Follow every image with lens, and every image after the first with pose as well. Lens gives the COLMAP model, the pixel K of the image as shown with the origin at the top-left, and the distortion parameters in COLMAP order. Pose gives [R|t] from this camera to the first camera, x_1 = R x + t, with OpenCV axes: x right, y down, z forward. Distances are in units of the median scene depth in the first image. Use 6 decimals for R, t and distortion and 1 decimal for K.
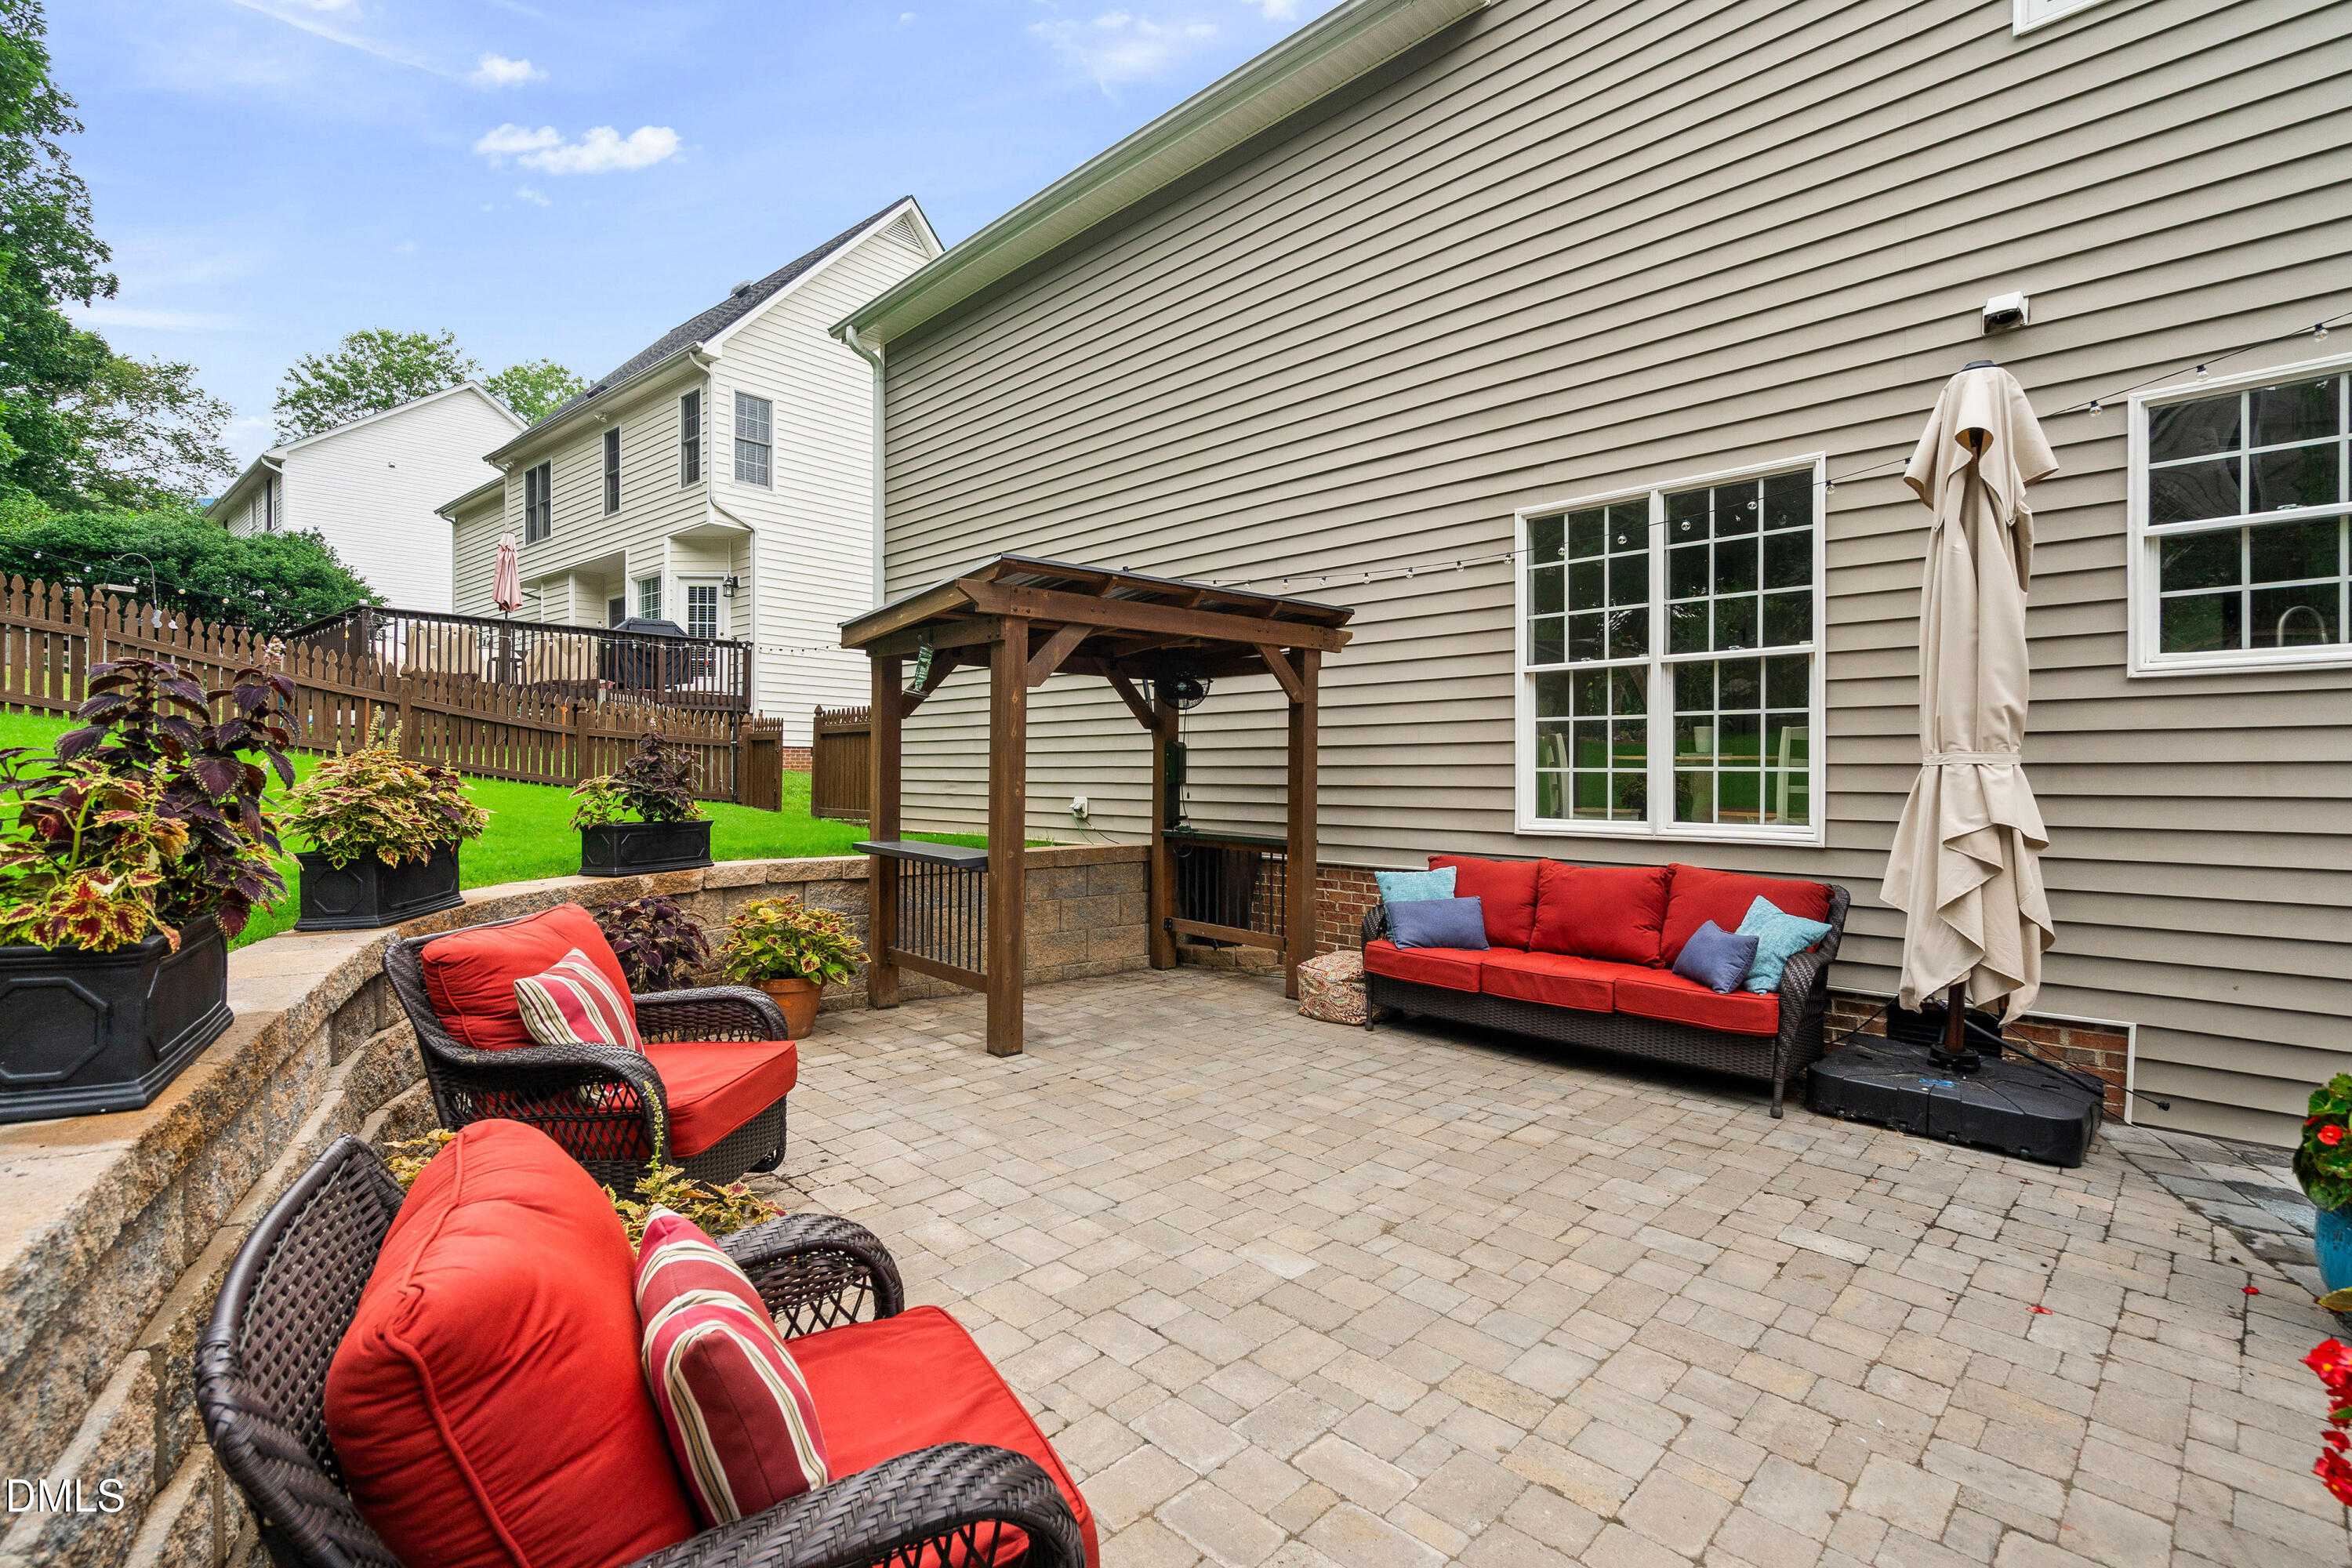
lens RADIAL K [[1085.2, 0, 1176.0], [0, 1085.2, 784.0], [0, 0, 1]] dist [-0.025956, 0.000294]
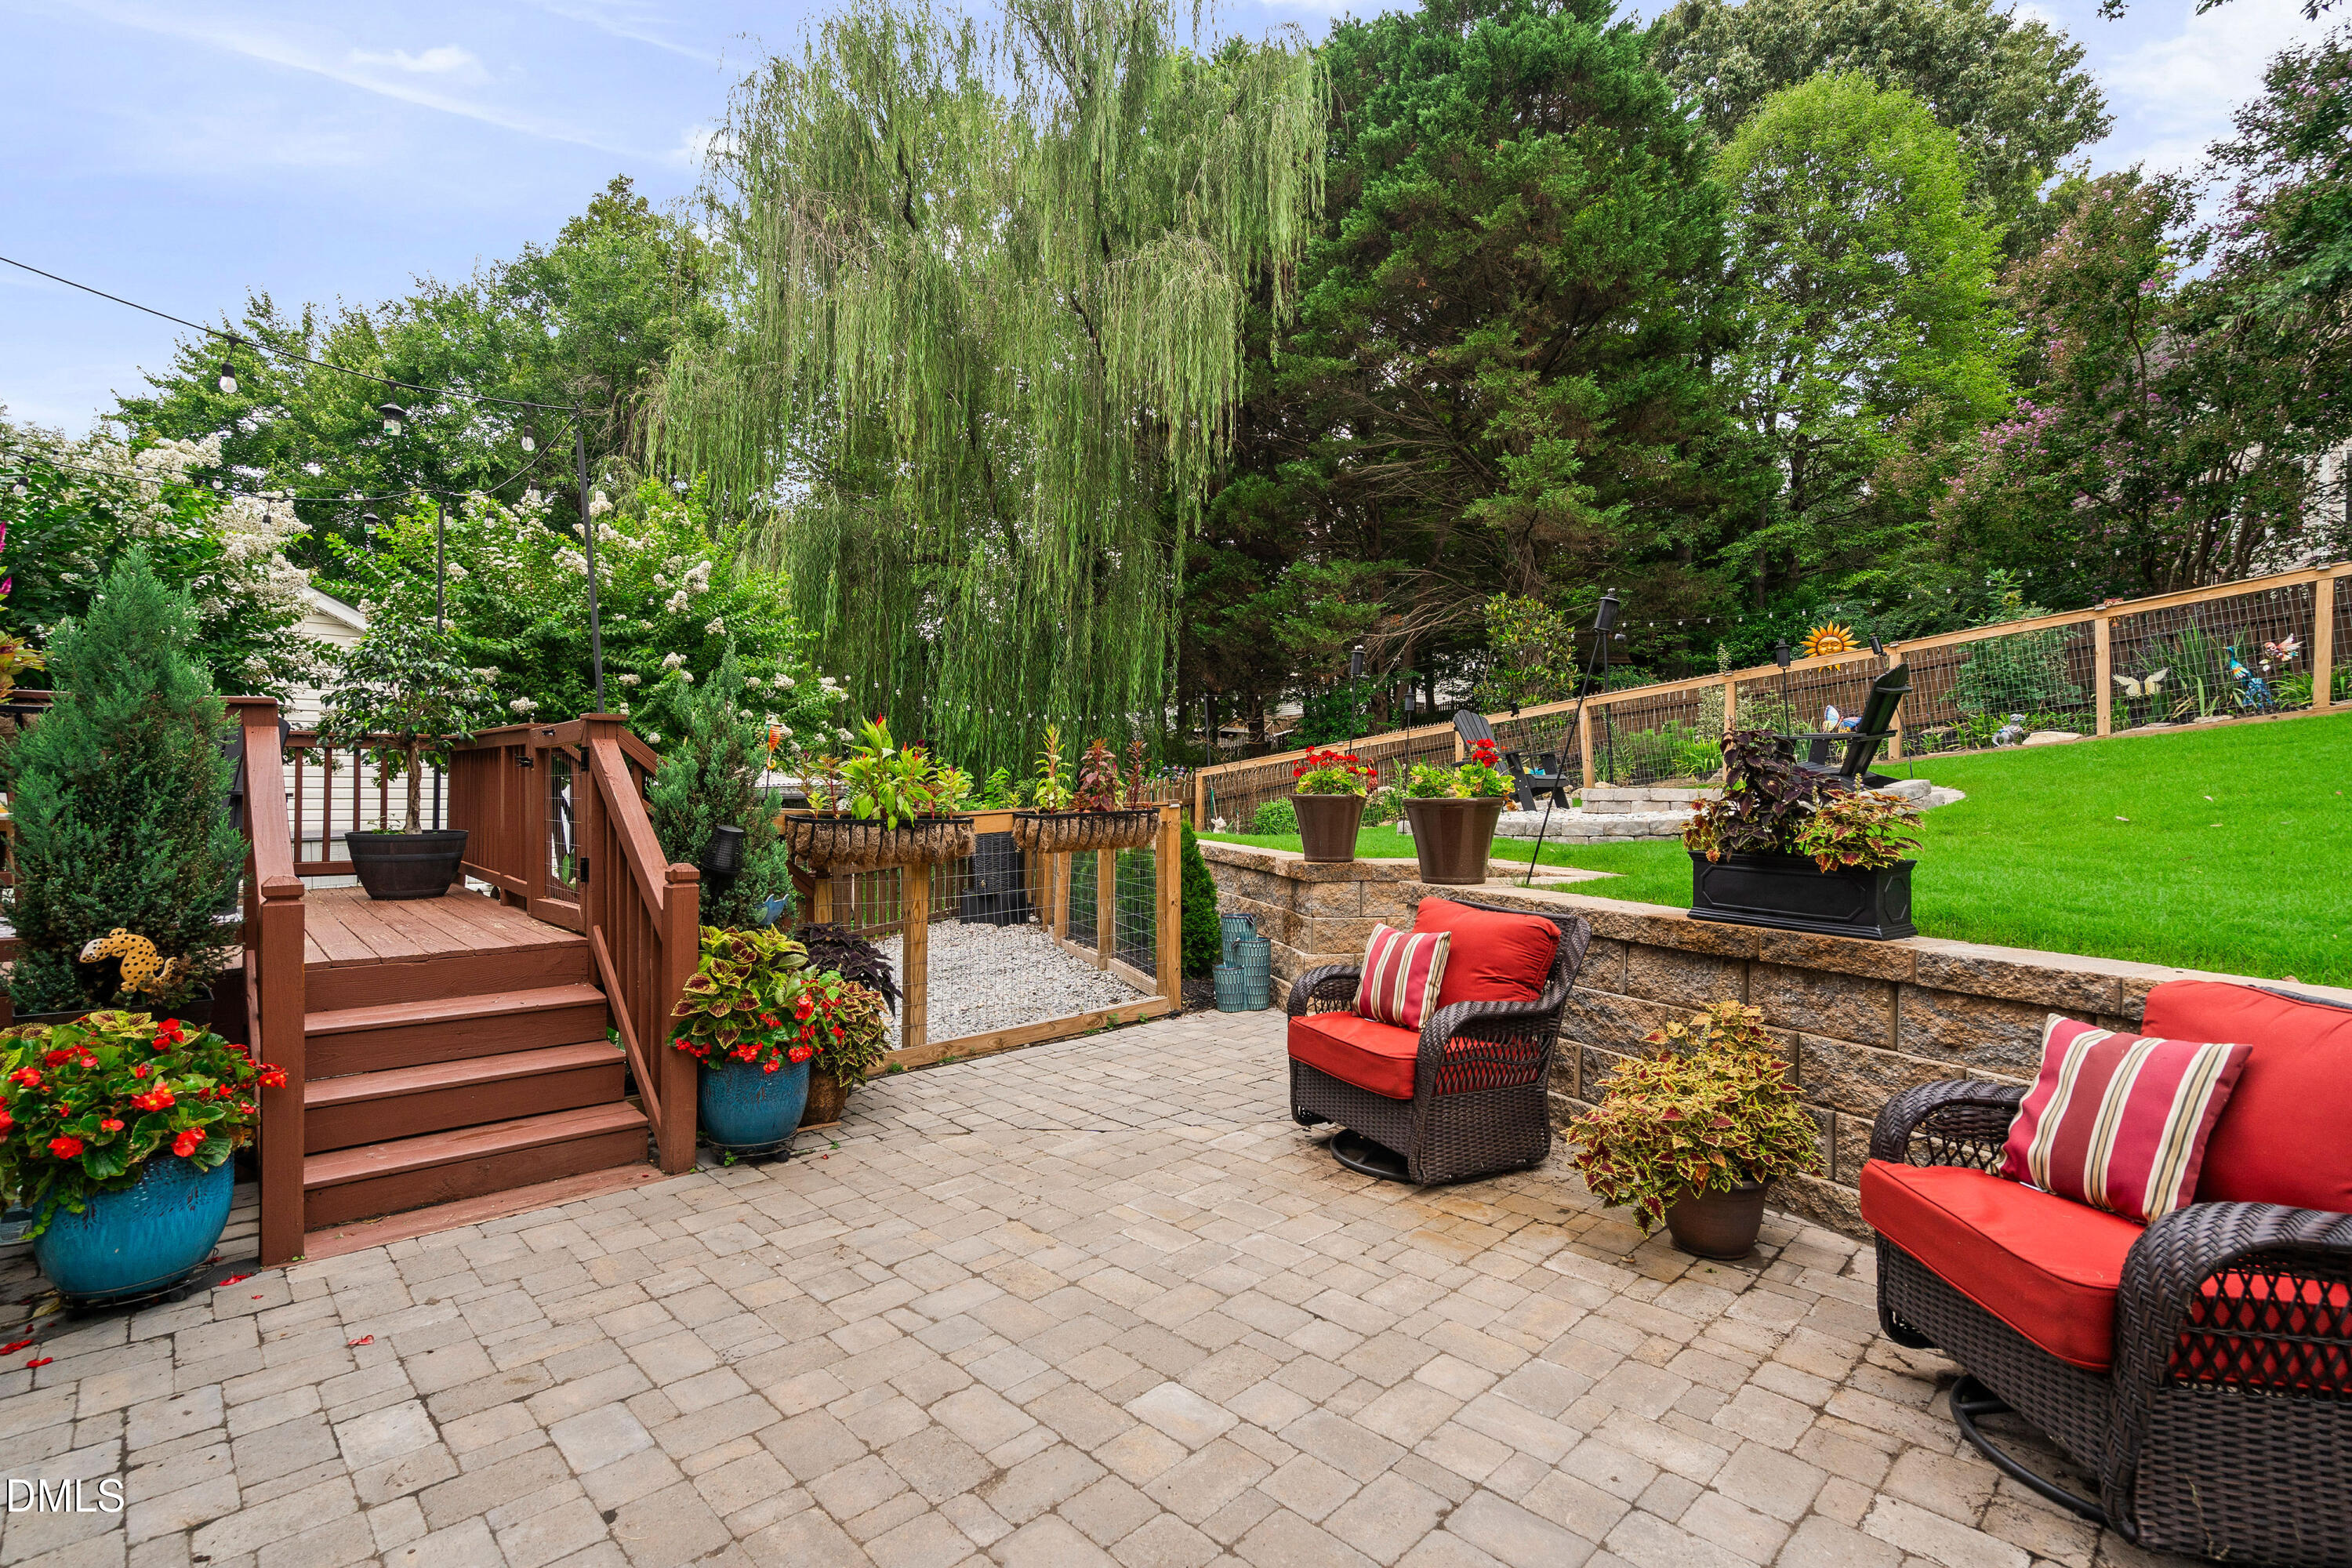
lens RADIAL K [[1085.2, 0, 1176.0], [0, 1085.2, 784.0], [0, 0, 1]] dist [-0.025956, 0.000294]
pose [[-0.999850, -0.012098, 0.012429, 0.102311], [-0.012033, 0.999913, 0.005325, -0.001729], [-0.012493, 0.005175, -0.999909, 1.929204]]
